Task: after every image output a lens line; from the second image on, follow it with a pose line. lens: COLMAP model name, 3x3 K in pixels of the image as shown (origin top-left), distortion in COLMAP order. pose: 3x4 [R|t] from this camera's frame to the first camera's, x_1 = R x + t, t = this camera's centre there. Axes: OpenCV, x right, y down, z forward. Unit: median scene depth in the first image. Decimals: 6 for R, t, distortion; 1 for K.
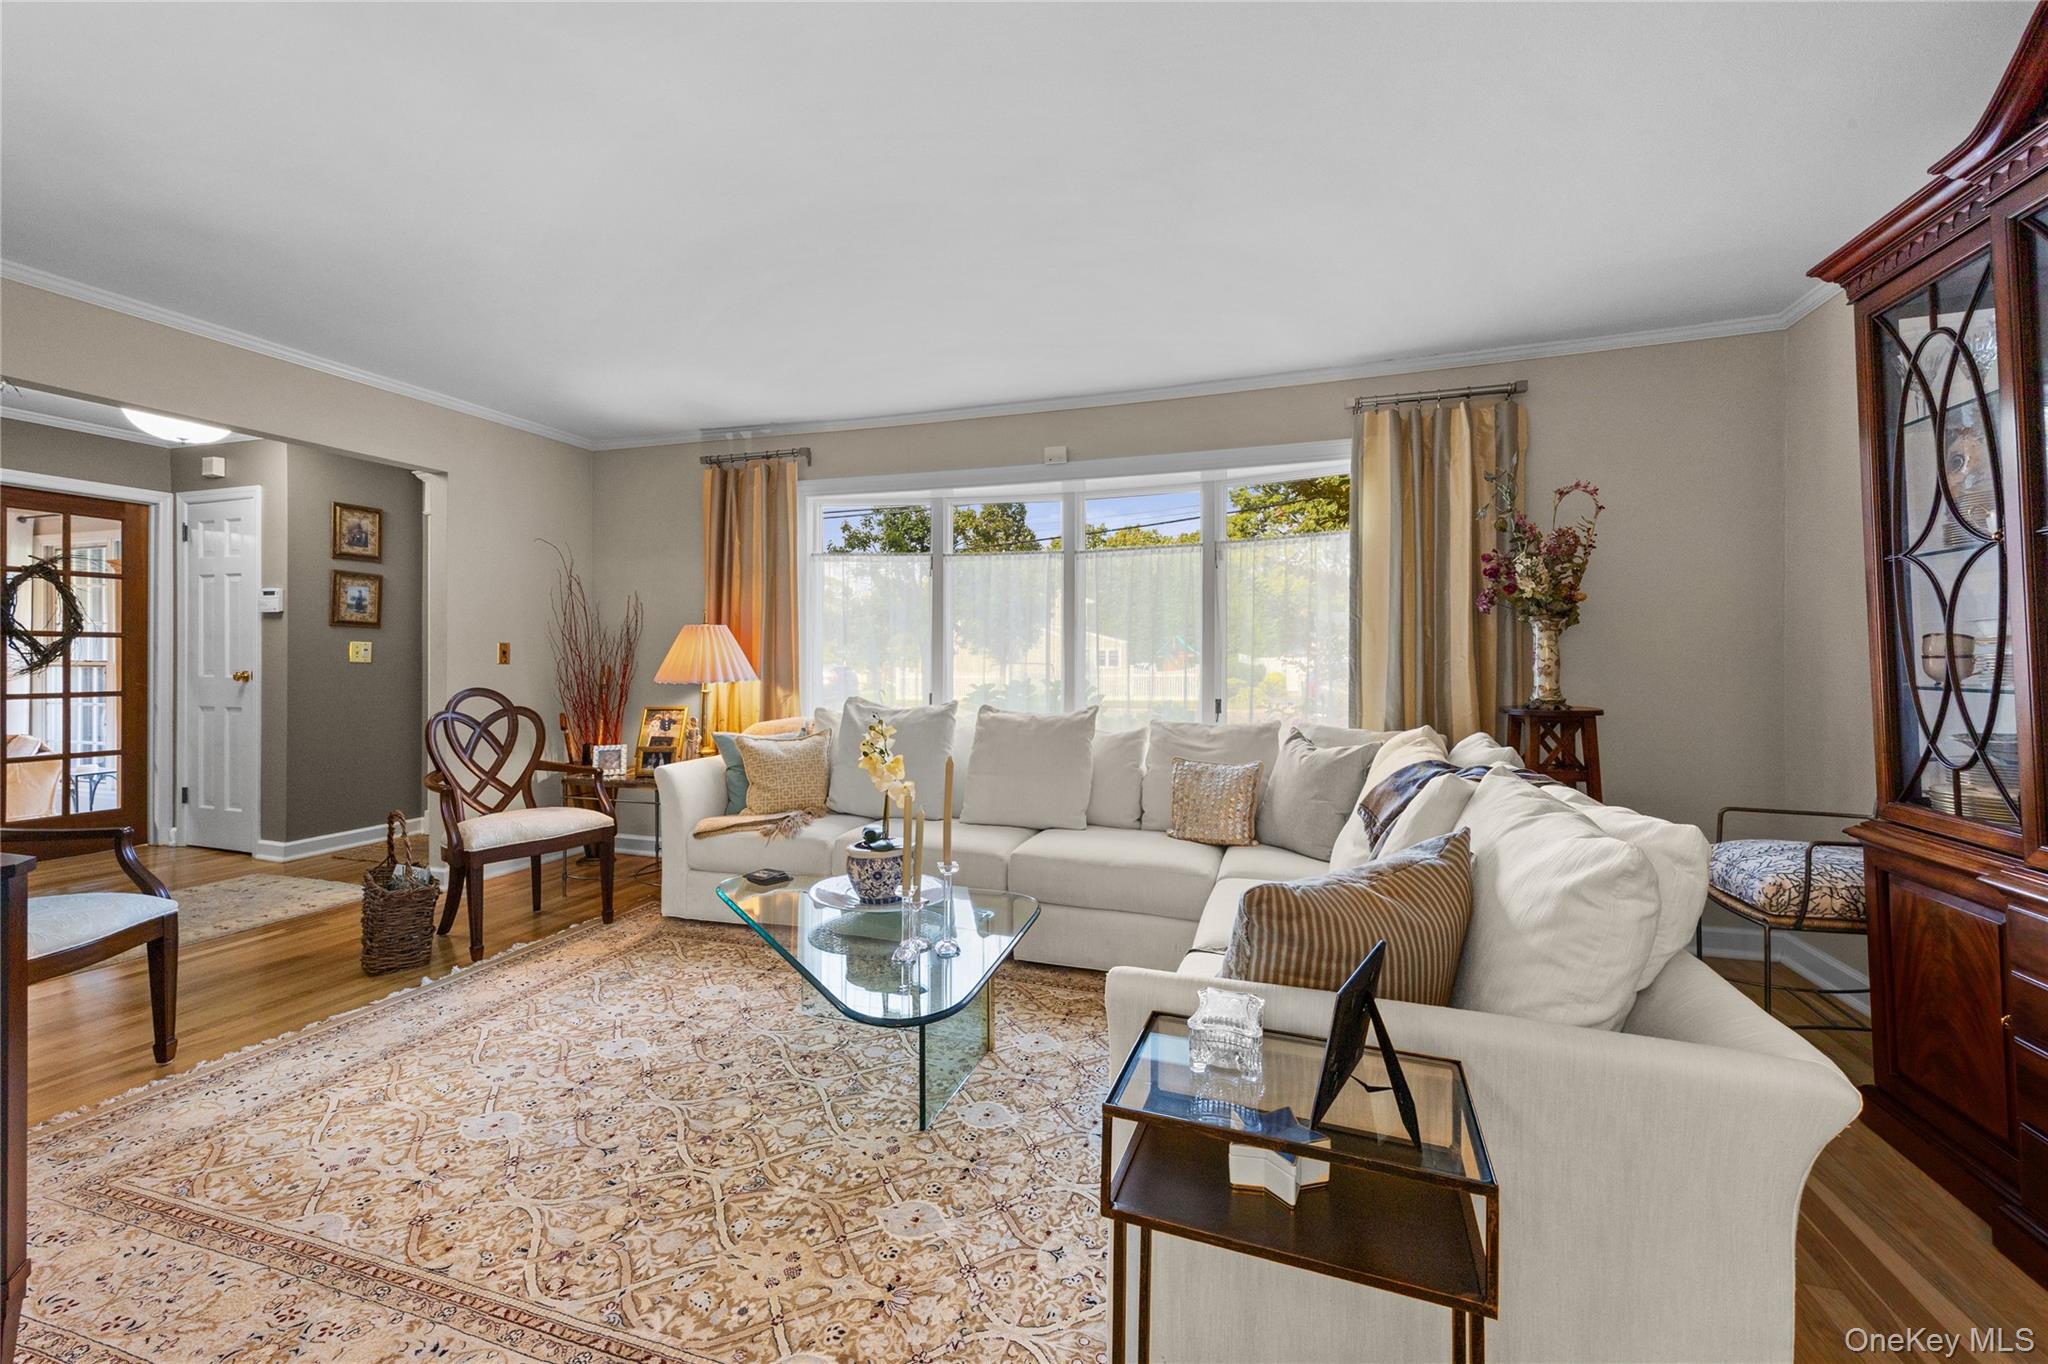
lens RADIAL K [[828.0, 0, 992.9], [0, 828.0, 664.0], [0, 0, 1]] dist [0.021739, -0.002167]
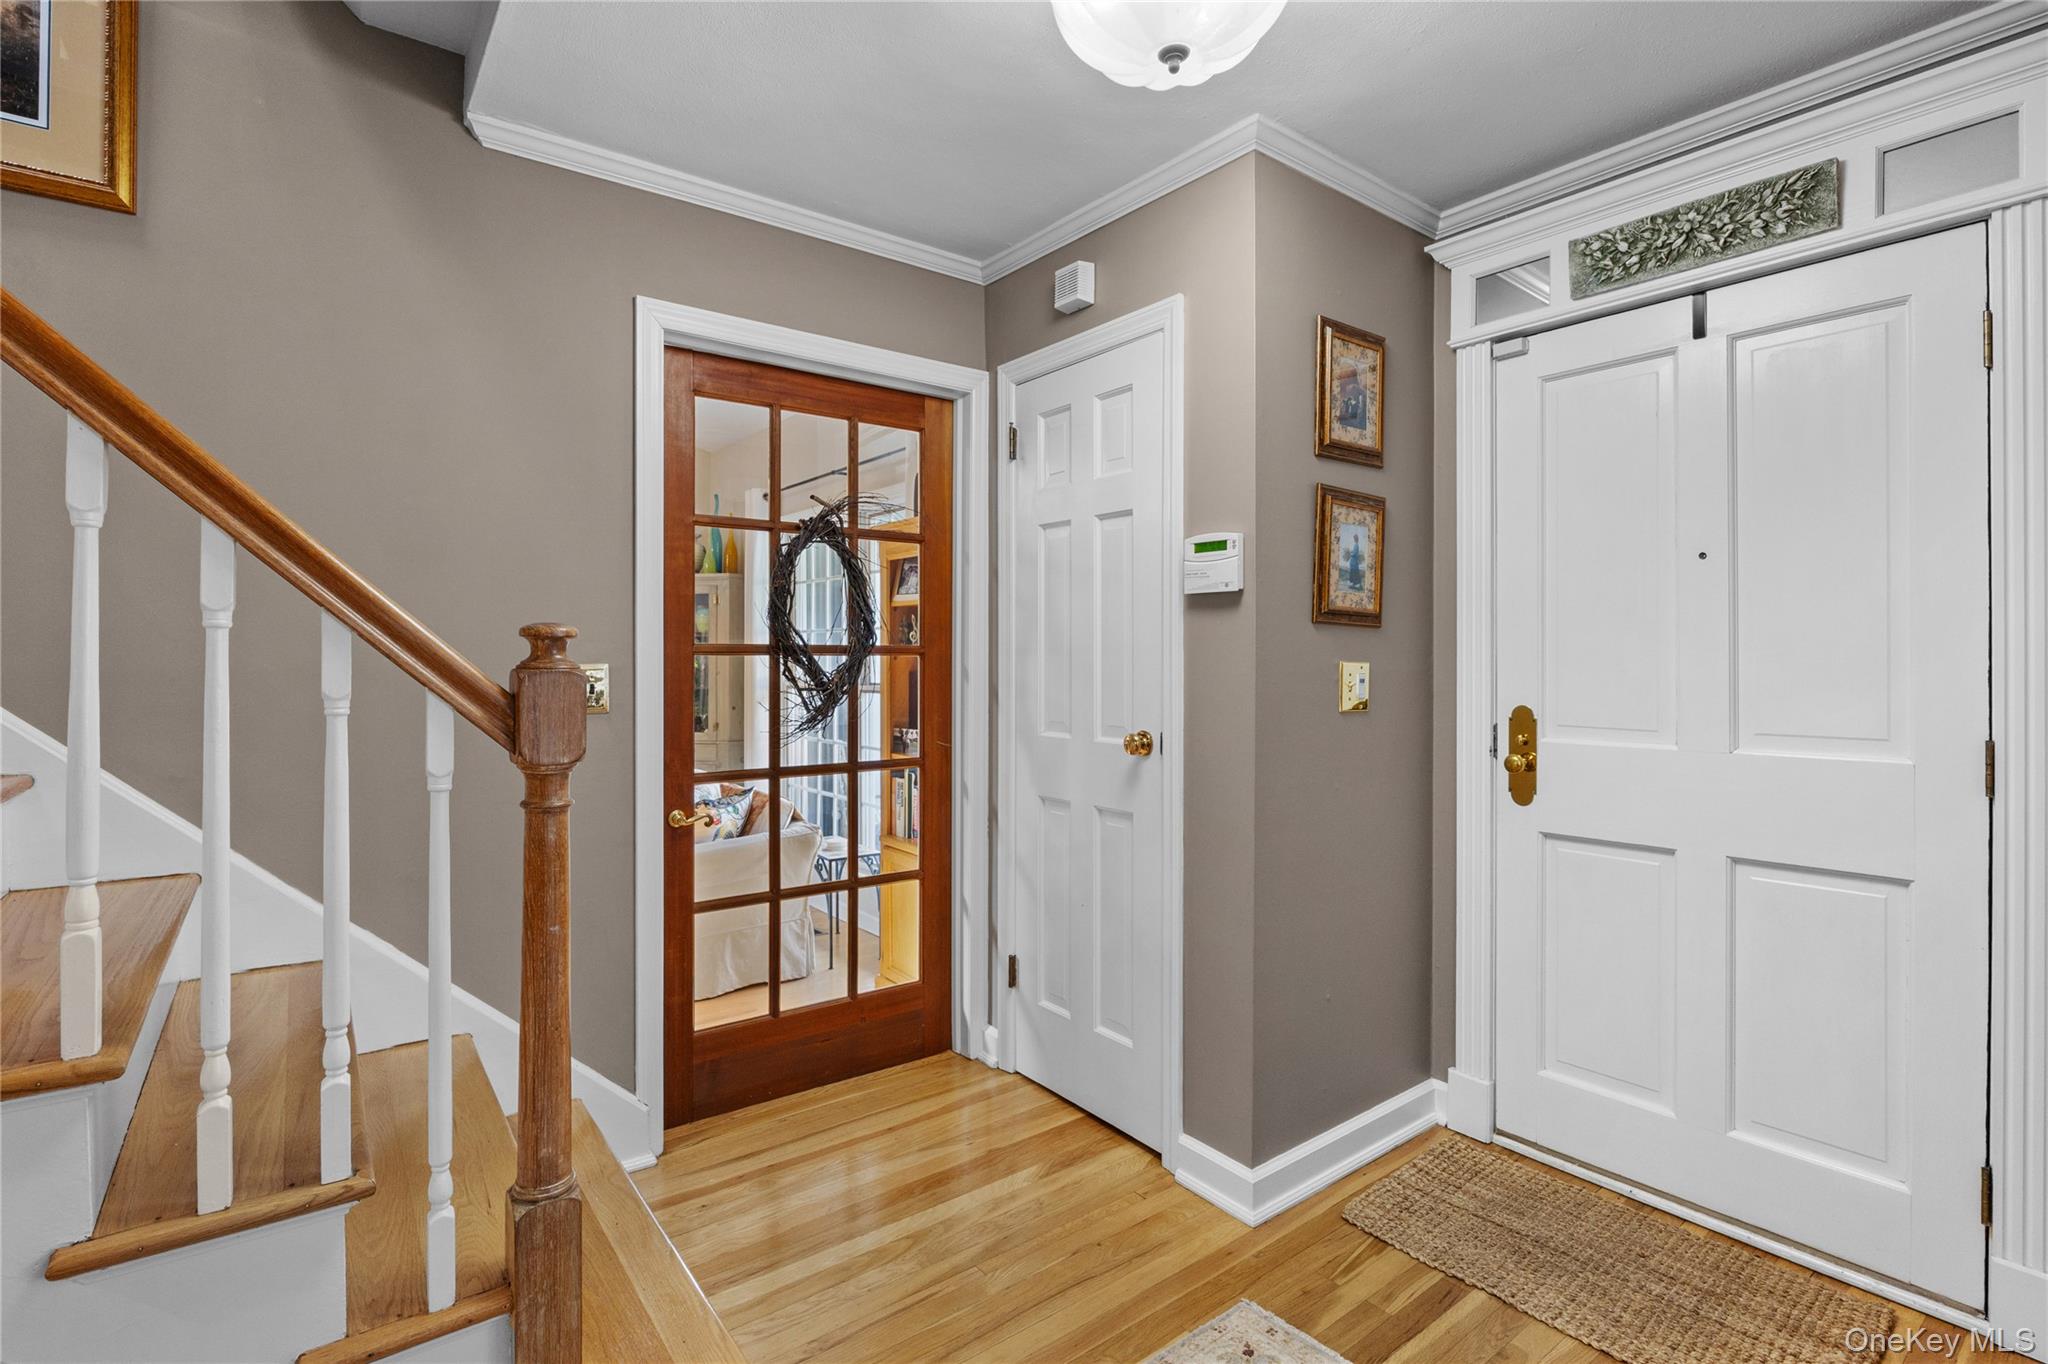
lens RADIAL K [[962.8, 0, 1023.8], [0, 962.8, 659.7], [0, 0, 1]] dist [-0.007172, 0.001263]
pose [[0.842753, -0.000629, -0.538300, -0.665029], [0.001196, 0.999999, 0.000704, -0.028852], [0.538299, -0.001237, 0.842753, 0.540323]]
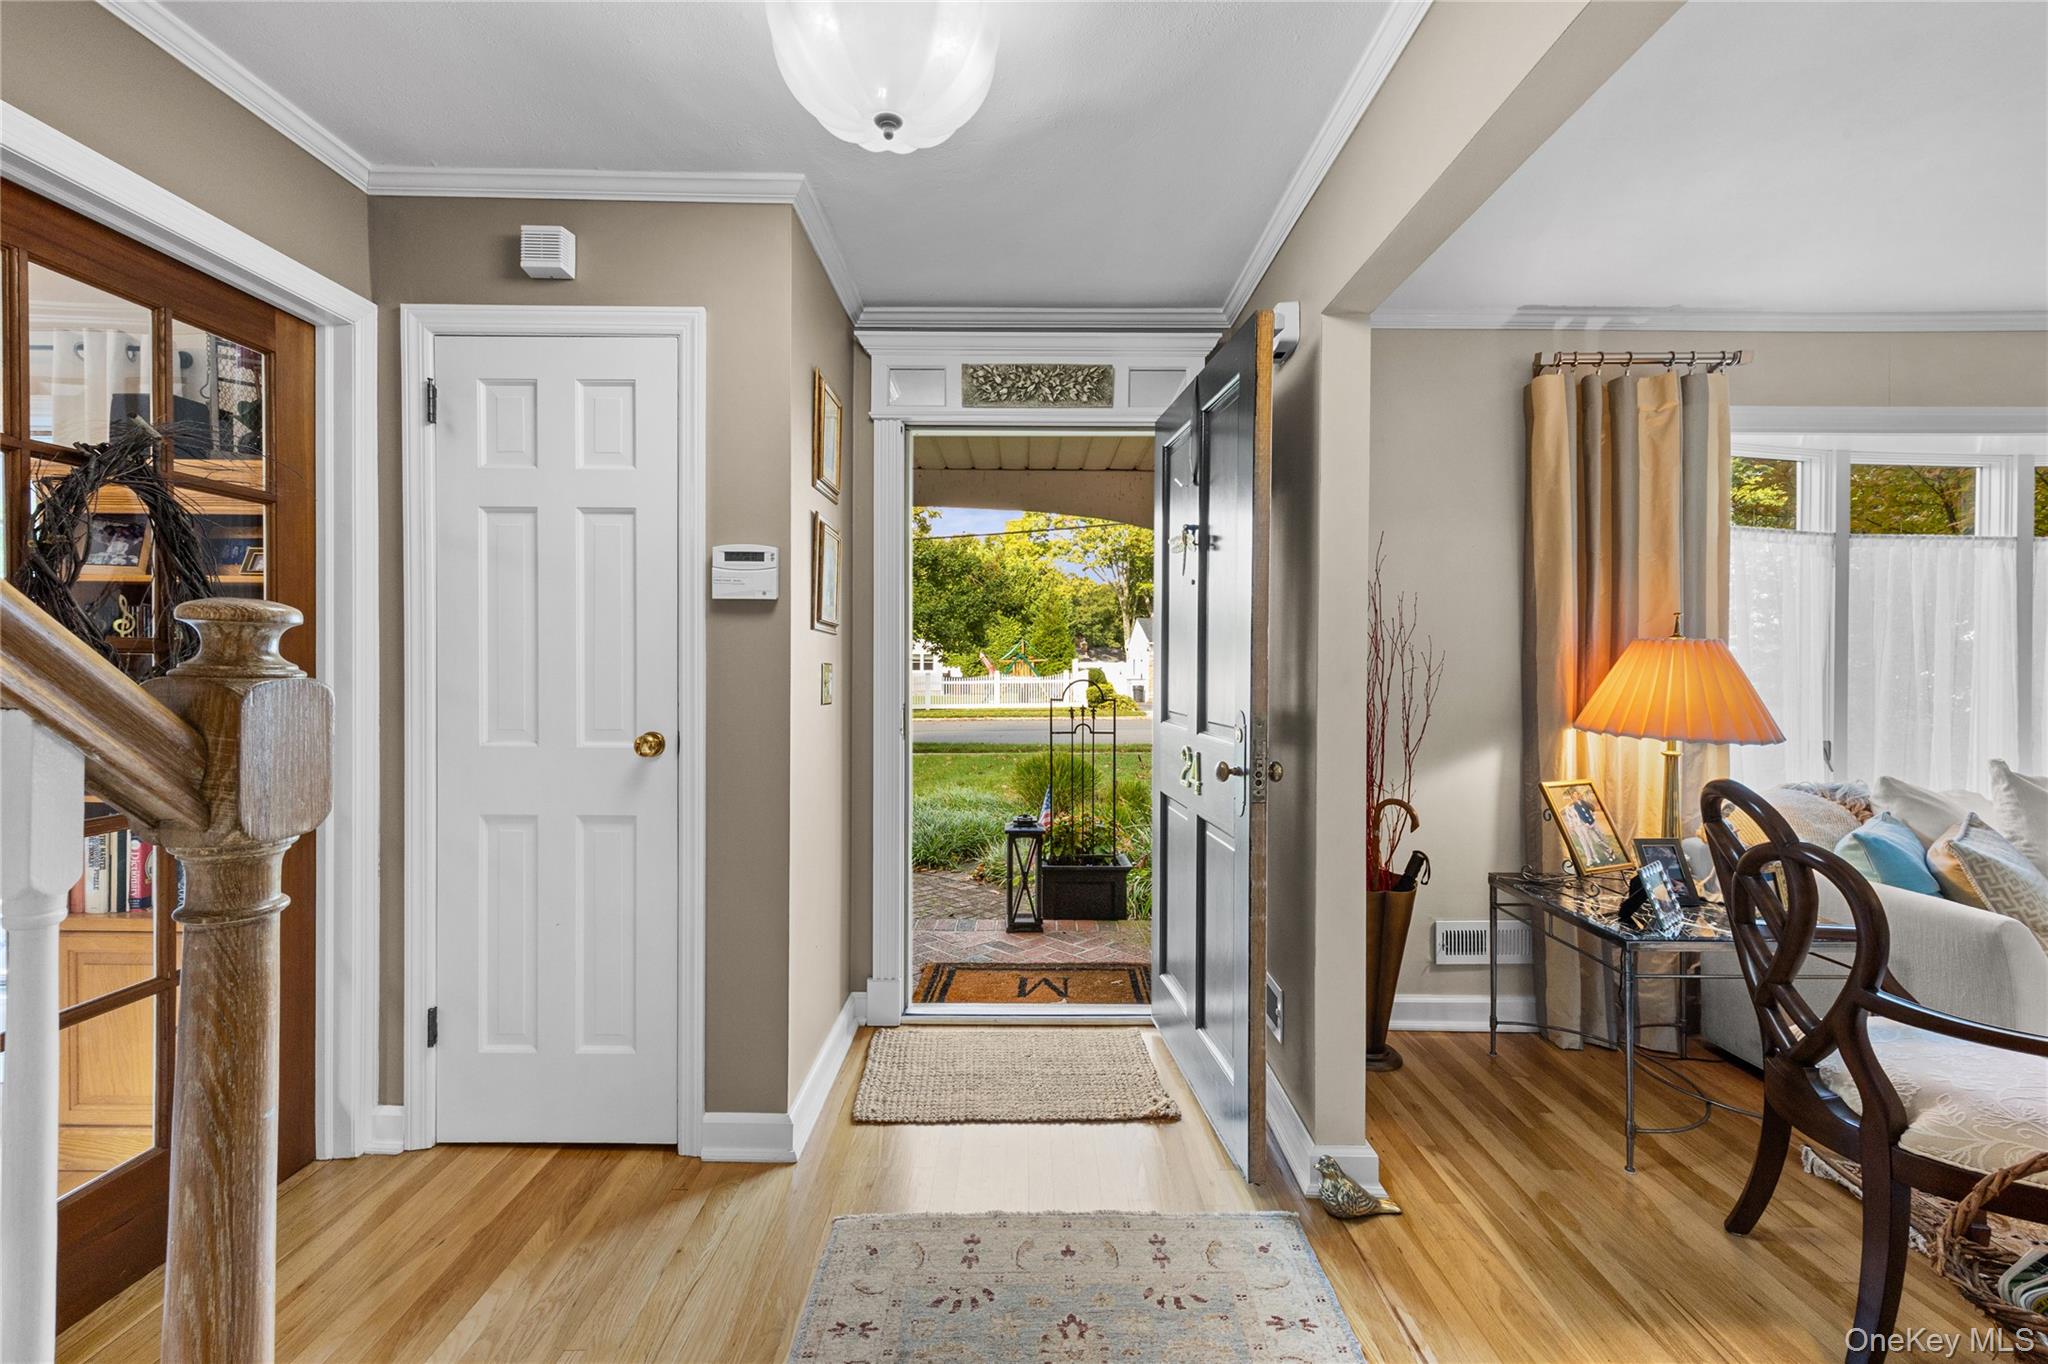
lens RADIAL K [[828.0, 0, 1012.9], [0, 828.0, 670.0], [0, 0, 1]] dist [0.021739, -0.002167]
pose [[0.946104, -0.001790, 0.323857, -0.841386], [-0.002694, 0.999907, 0.013395, -0.029961], [-0.323851, -0.013546, 0.946011, 0.525231]]
